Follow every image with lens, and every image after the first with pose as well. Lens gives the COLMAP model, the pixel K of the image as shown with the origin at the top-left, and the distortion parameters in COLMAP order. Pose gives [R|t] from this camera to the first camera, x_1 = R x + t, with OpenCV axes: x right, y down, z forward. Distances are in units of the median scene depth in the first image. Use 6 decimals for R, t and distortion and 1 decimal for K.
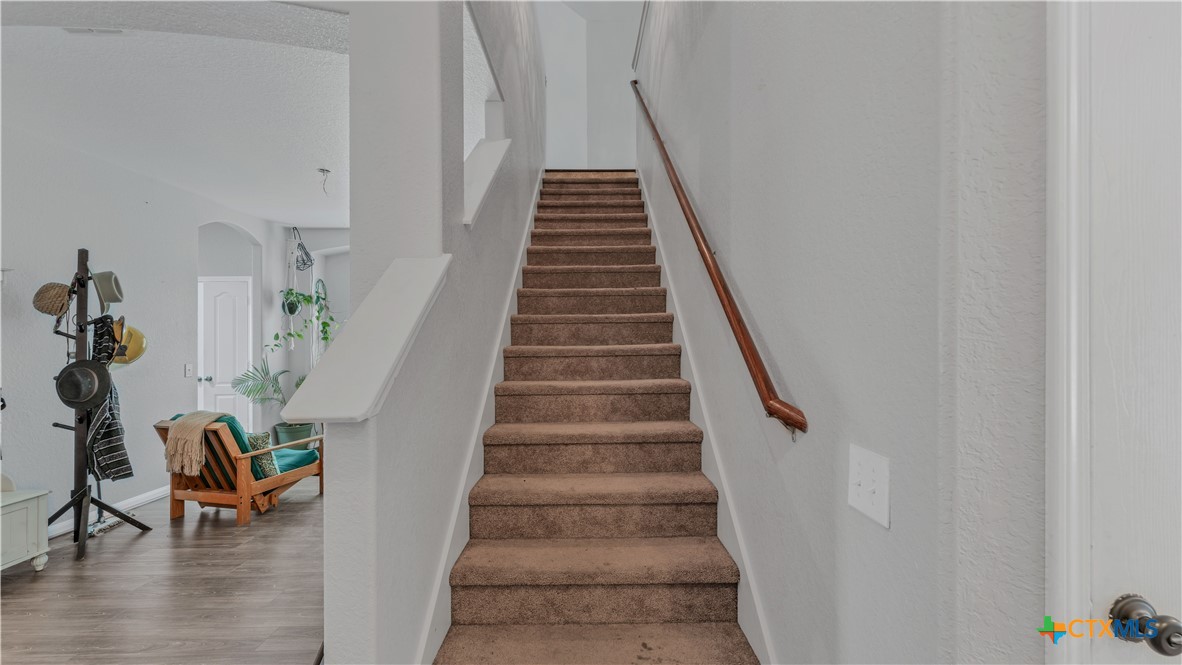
lens RADIAL K [[485.8, 0, 581.4], [0, 485.8, 336.9], [0, 0, 1]] dist [0.000269, -0.000008]
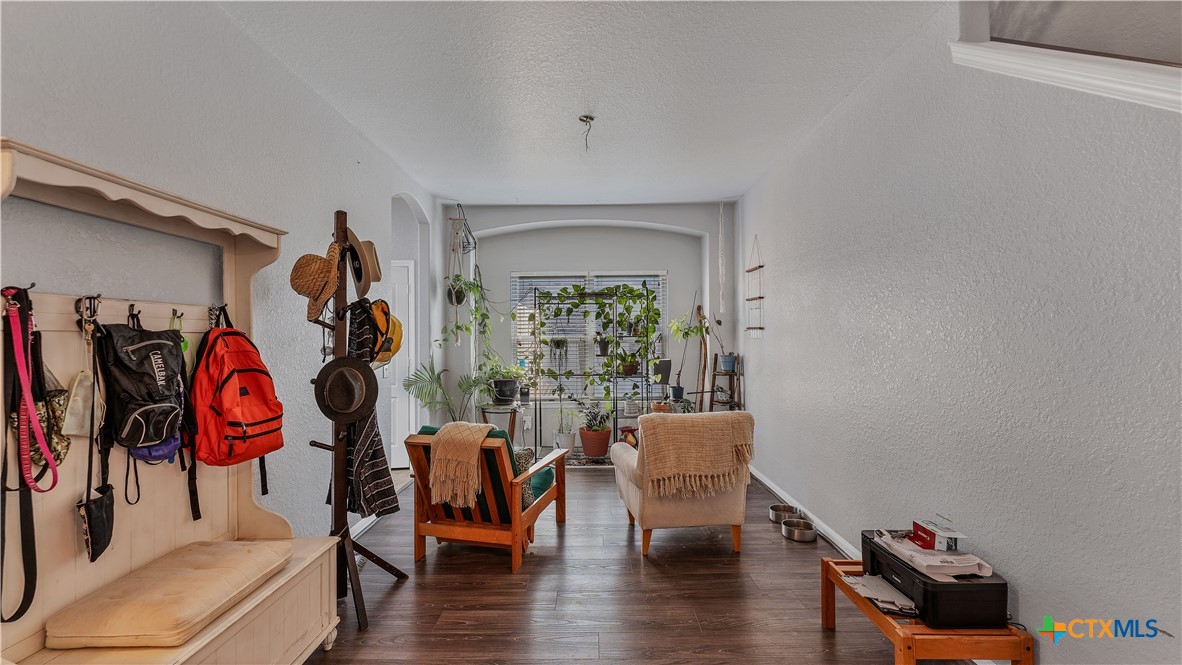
lens RADIAL K [[485.8, 0, 600.9], [0, 485.8, 334.2], [0, 0, 1]] dist [0.000269, -0.000008]
pose [[0.999926, -0.001753, -0.012000, -0.606039], [0.001776, 0.999997, 0.001942, 0.011026], [0.011997, -0.001963, 0.999926, 0.247543]]
